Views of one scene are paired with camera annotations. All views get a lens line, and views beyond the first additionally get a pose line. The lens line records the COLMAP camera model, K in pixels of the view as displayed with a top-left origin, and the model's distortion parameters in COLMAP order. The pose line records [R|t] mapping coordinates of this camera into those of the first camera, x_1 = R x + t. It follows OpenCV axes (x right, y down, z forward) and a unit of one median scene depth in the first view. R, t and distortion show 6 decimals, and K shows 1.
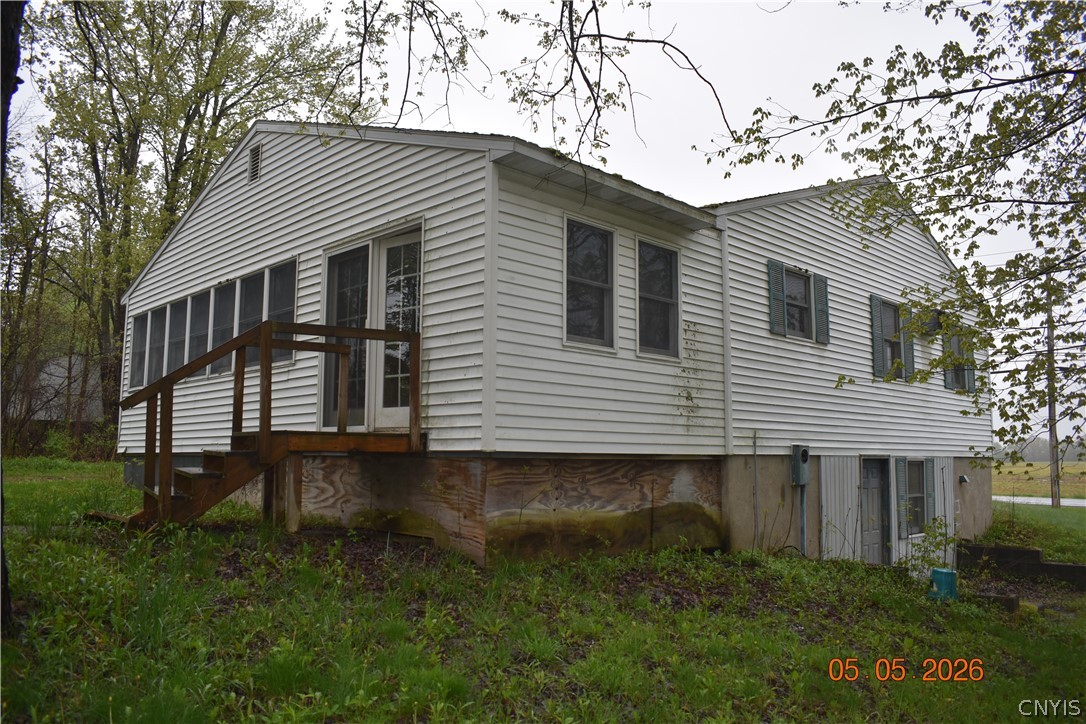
lens RADIAL K [[851.4, 0, 542.2], [0, 851.4, 361.2], [0, 0, 1]] dist [-0.093128, 0.014996]
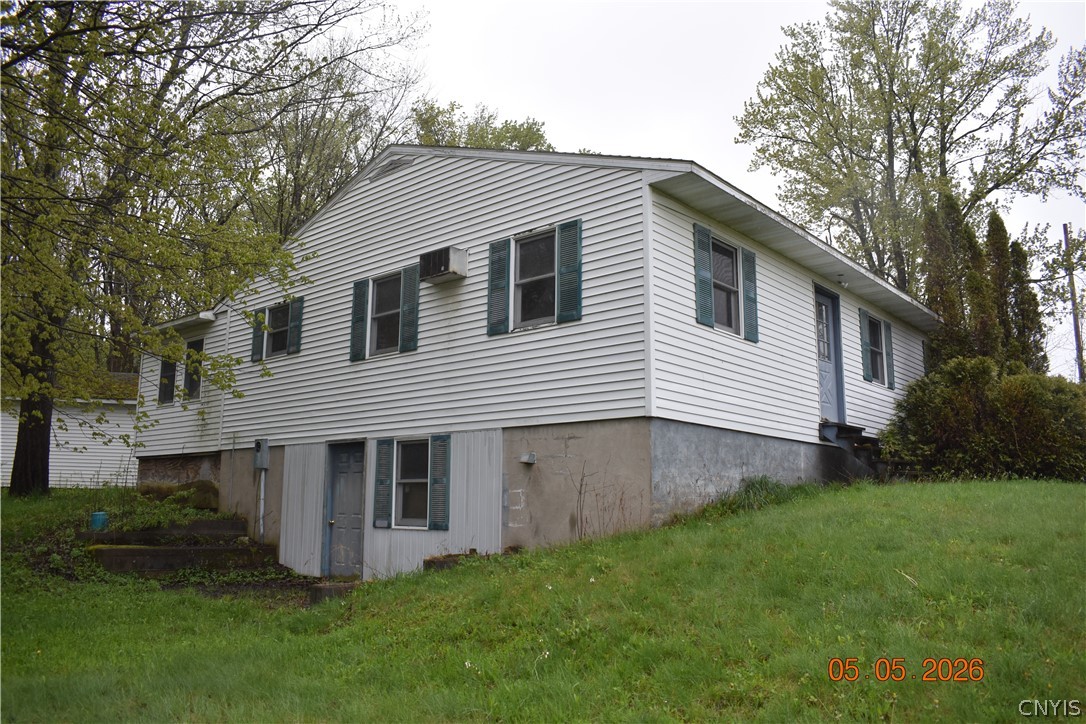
lens RADIAL K [[851.4, 0, 542.2], [0, 851.4, 361.2], [0, 0, 1]] dist [-0.093128, 0.014996]
pose [[0.071731, -0.182305, -0.980622, 1.781778], [0.107771, 0.978815, -0.174086, 0.277279], [0.991585, -0.093195, 0.089858, 1.430296]]
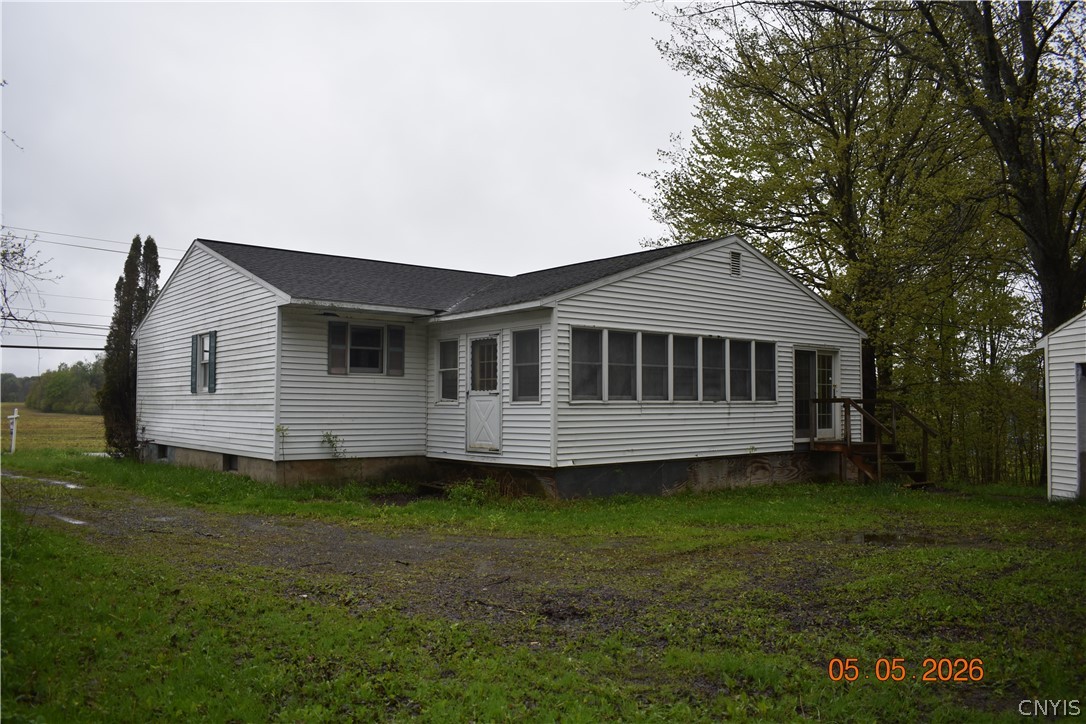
lens RADIAL K [[851.4, 0, 542.2], [0, 851.4, 361.2], [0, 0, 1]] dist [-0.093128, 0.014996]
pose [[0.079051, 0.045132, 0.995848, -2.059655], [-0.118706, 0.992293, -0.035548, 0.036518], [-0.989778, -0.115403, 0.083799, 1.312846]]
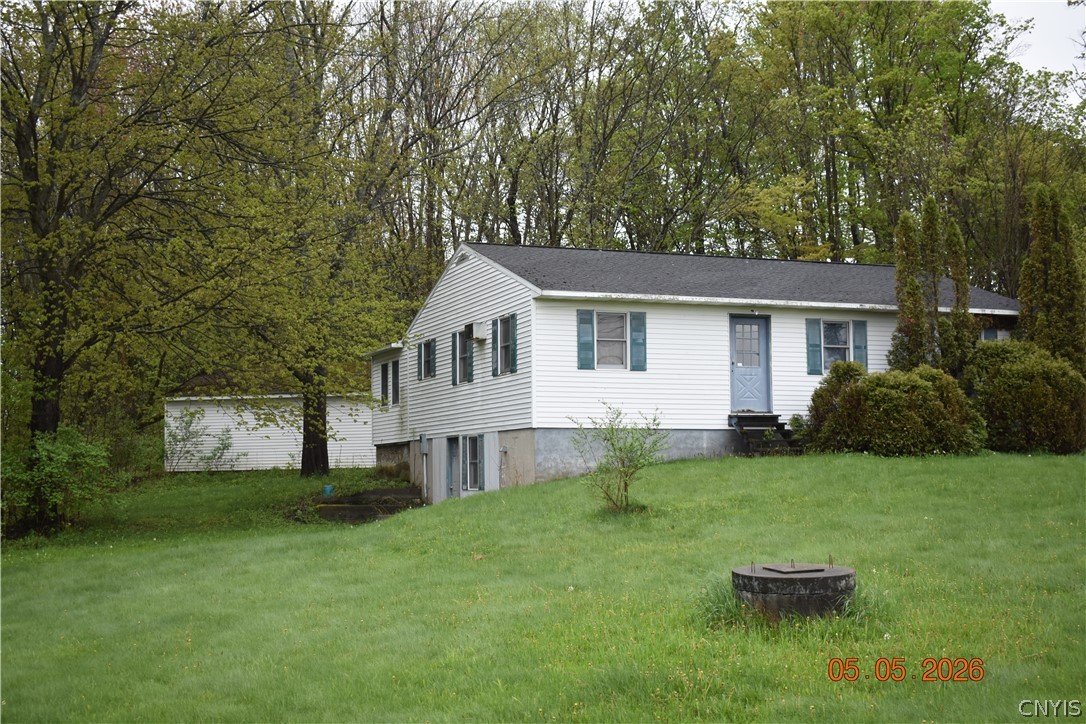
lens RADIAL K [[1506.8, 0, 543.0], [0, 1506.8, 362.0], [0, 0, 1]] dist [-0.027996, 0.005938]
pose [[-0.406949, -0.076154, -0.910271, 3.662856], [0.111833, 0.984868, -0.132391, 0.464011], [0.906579, -0.155675, -0.392275, 2.859000]]
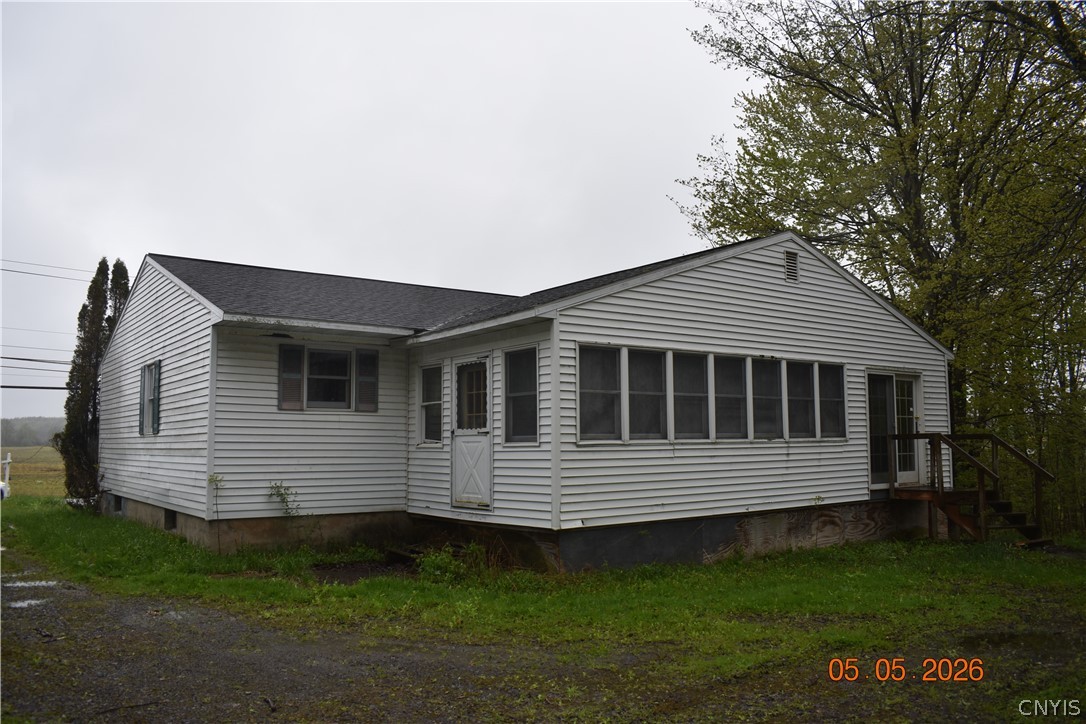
lens RADIAL K [[860.0, 0, 537.5], [0, 860.0, 367.2], [0, 0, 1]] dist [-0.087408, 0.003028]
pose [[0.138542, 0.081581, 0.986991, -1.743685], [-0.108258, 0.991877, -0.066789, 0.031635], [-0.984422, -0.097596, 0.146248, 1.279668]]
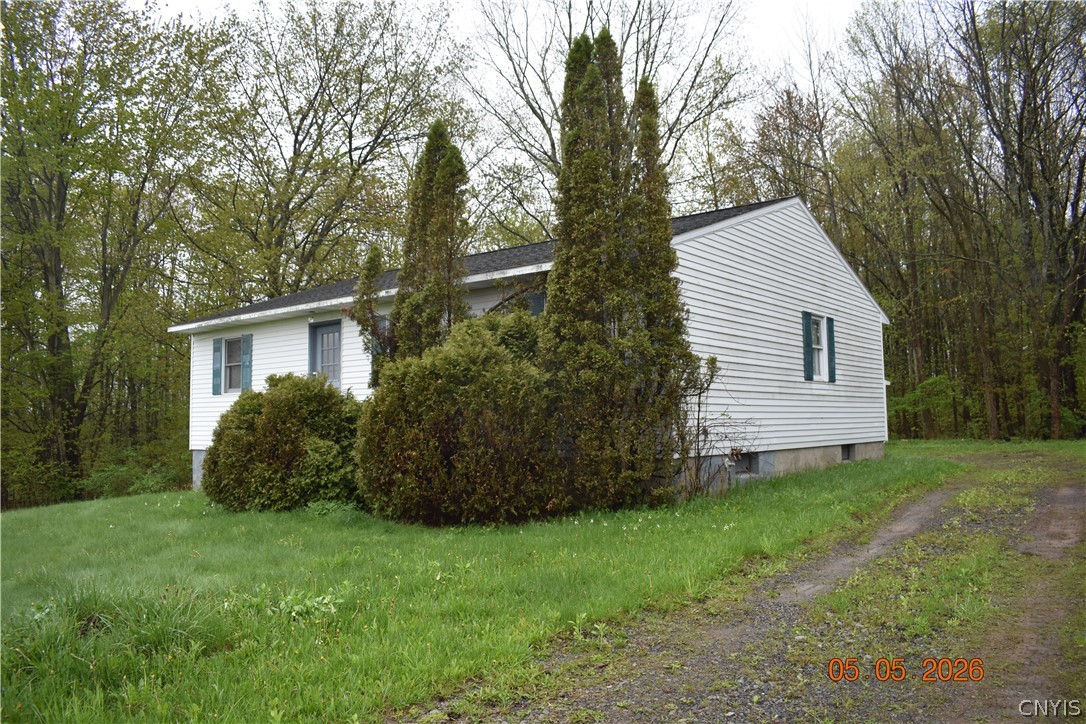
lens RADIAL K [[851.4, 0, 542.2], [0, 851.4, 361.2], [0, 0, 1]] dist [-0.093128, 0.014996]
pose [[-0.992151, -0.003593, -0.124994, 0.326883], [0.021191, 0.980299, -0.196381, 0.382058], [0.123237, -0.197489, -0.972528, 3.608913]]
